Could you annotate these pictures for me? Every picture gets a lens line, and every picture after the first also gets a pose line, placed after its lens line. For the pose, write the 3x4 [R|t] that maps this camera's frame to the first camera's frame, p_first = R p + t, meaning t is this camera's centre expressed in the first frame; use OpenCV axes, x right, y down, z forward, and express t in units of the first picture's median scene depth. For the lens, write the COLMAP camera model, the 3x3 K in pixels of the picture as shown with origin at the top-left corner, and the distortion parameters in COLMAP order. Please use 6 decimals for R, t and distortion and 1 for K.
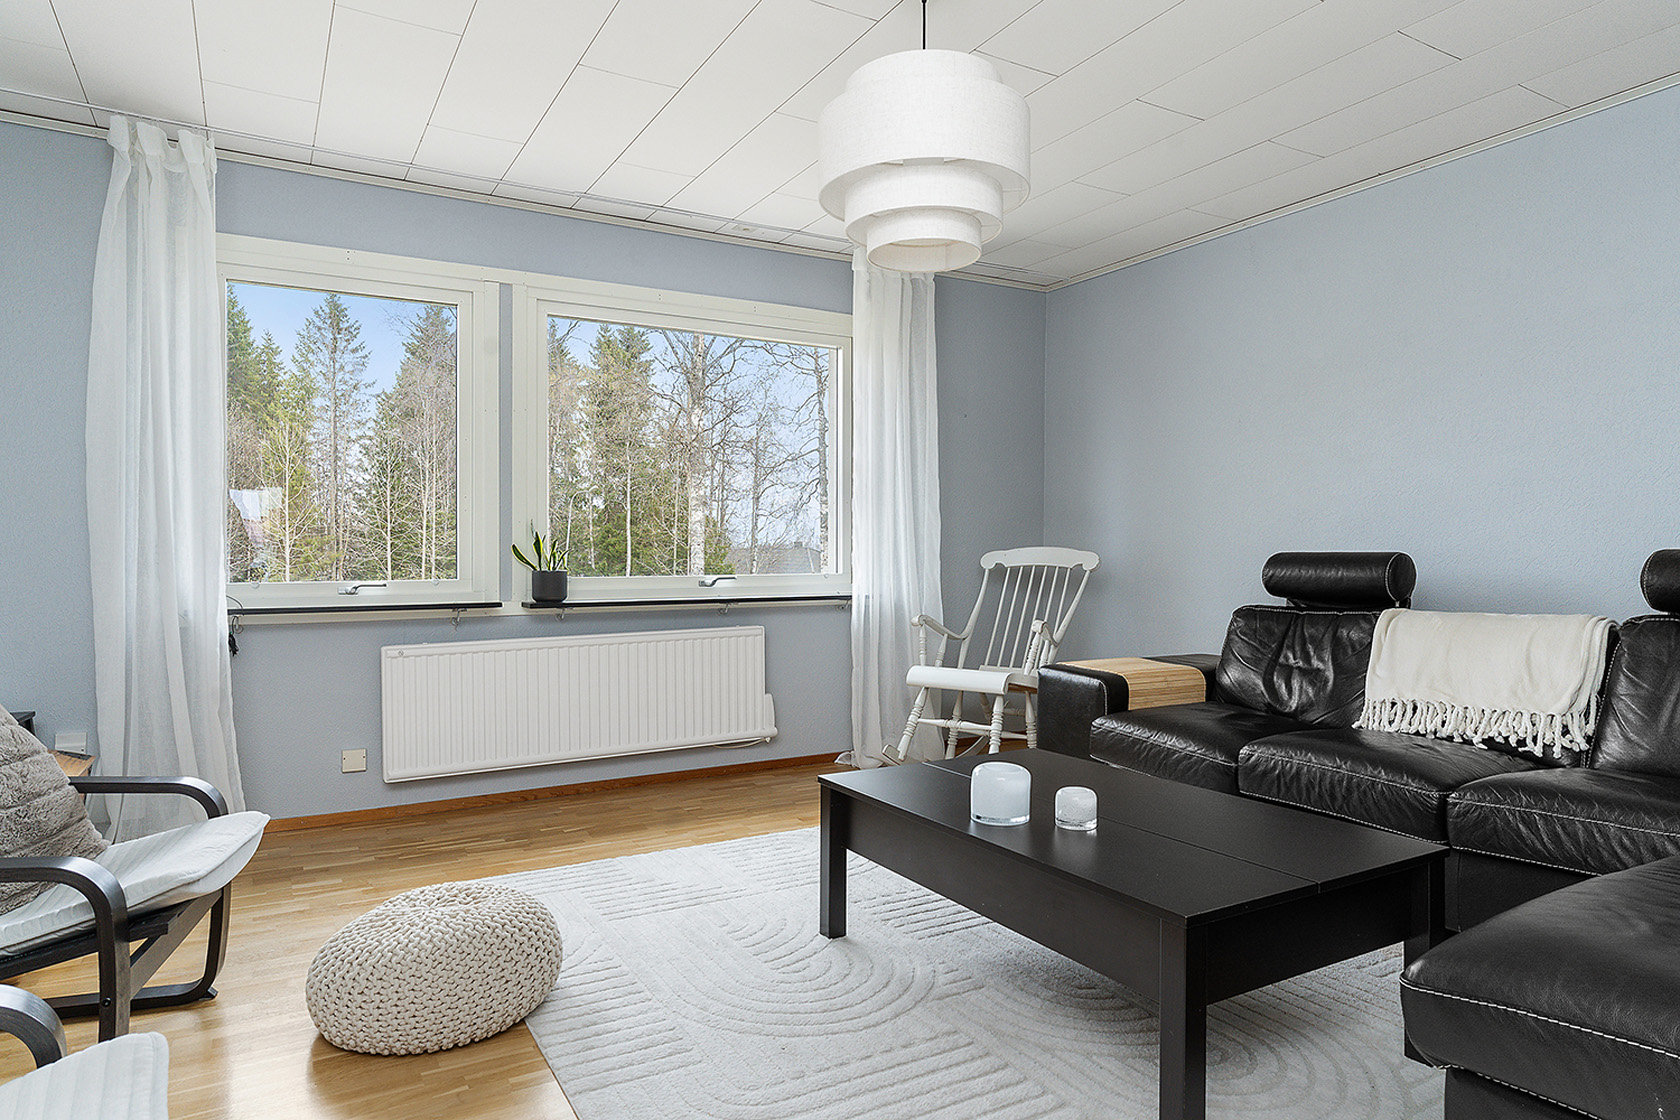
lens RADIAL K [[1114.6, 0, 840.0], [0, 1114.6, 560.0], [0, 0, 1]] dist [-0.050691, 0.000343]
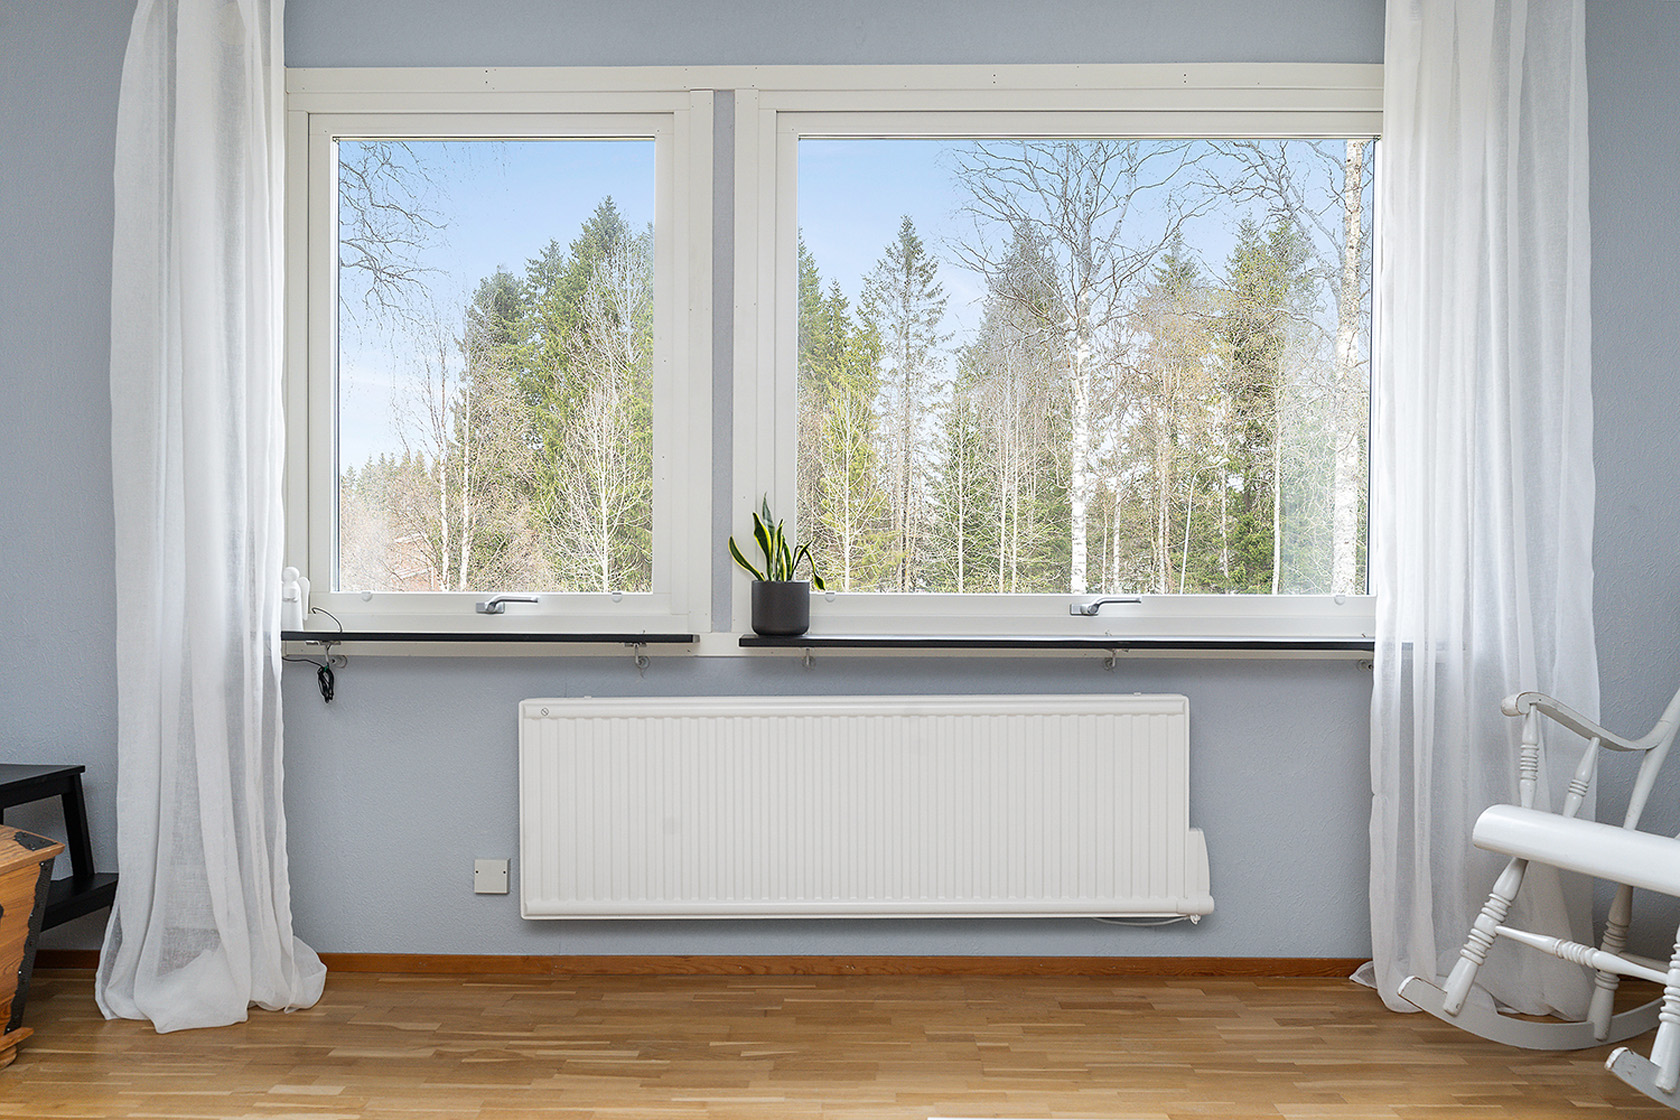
lens RADIAL K [[1408.5, 0, 850.1], [0, 1408.5, 582.6], [0, 0, 1]] dist [-0.004521, 0.003743]
pose [[0.849735, 0.017403, -0.526923, 0.123076], [-0.010599, 0.999817, 0.015930, -0.001211], [0.527104, -0.007952, 0.849764, 0.329849]]
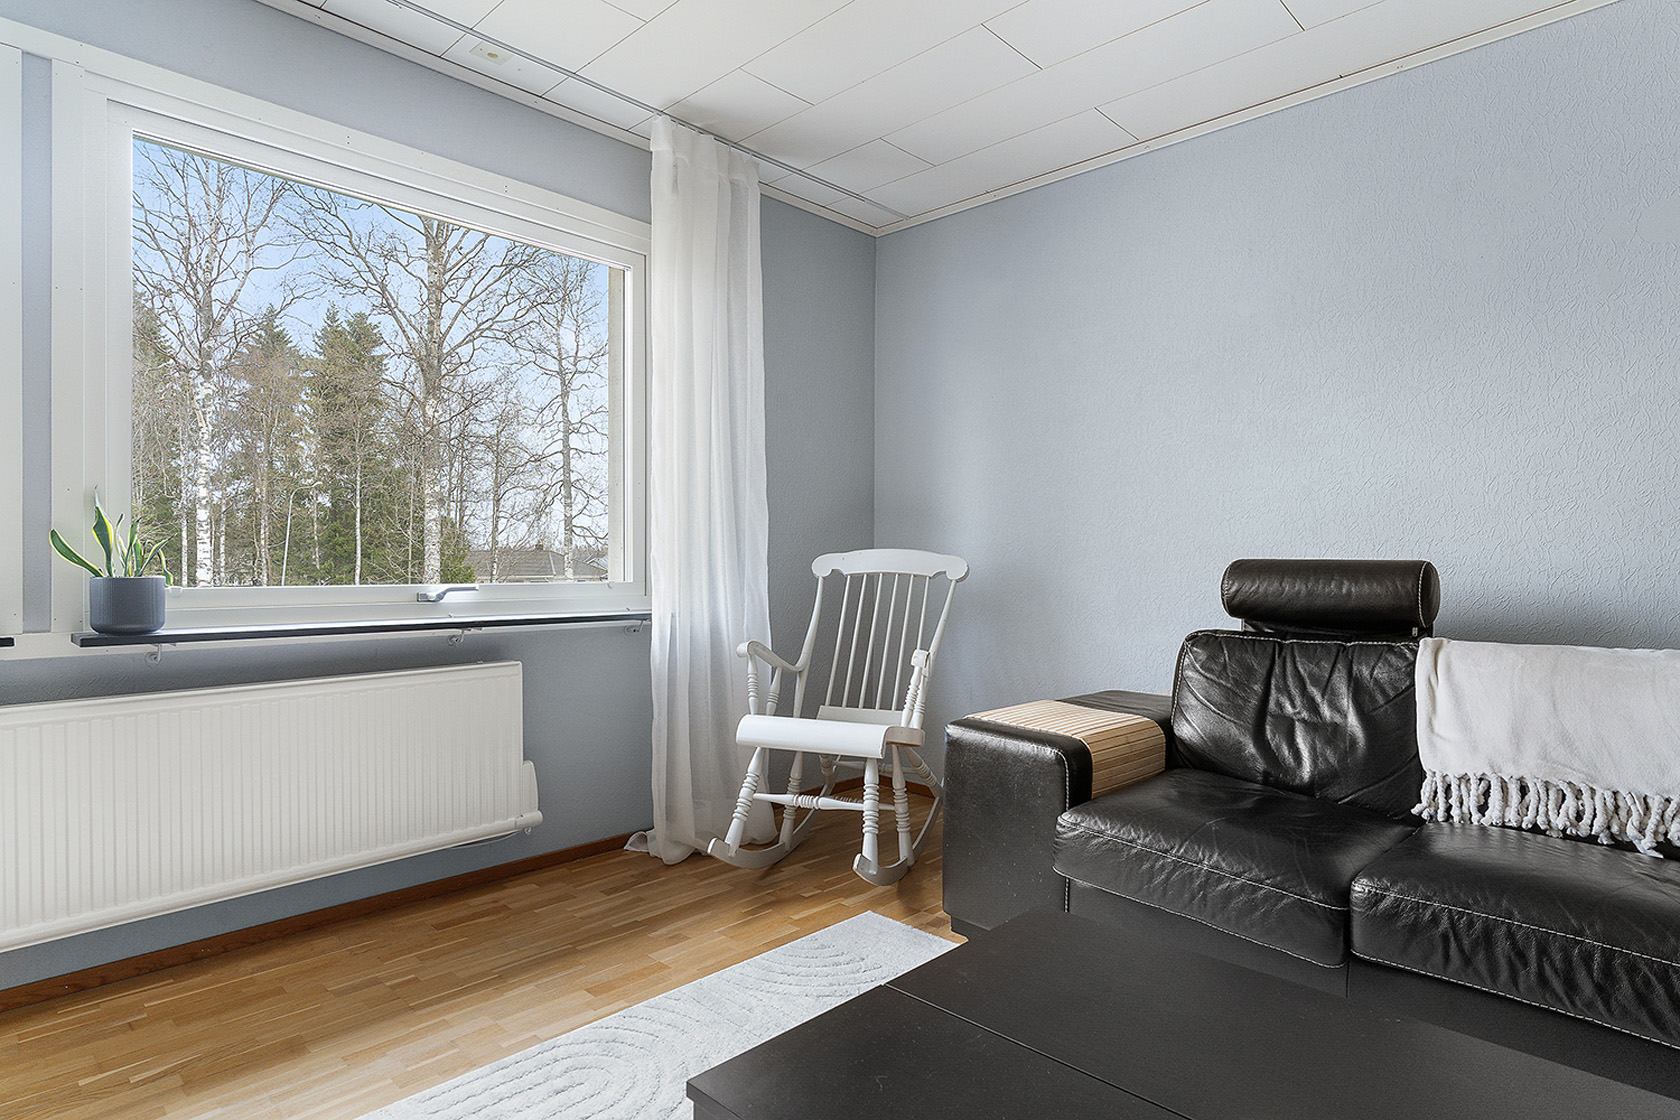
lens RADIAL K [[906.3, 0, 813.9], [0, 906.3, 561.1], [0, 0, 1]] dist [-0.000123, -0.000062]
pose [[0.965219, 0.010756, 0.261222, -0.034814], [-0.009983, 0.999941, -0.004286, 0.000043], [-0.261253, 0.001529, 0.965269, 0.382189]]
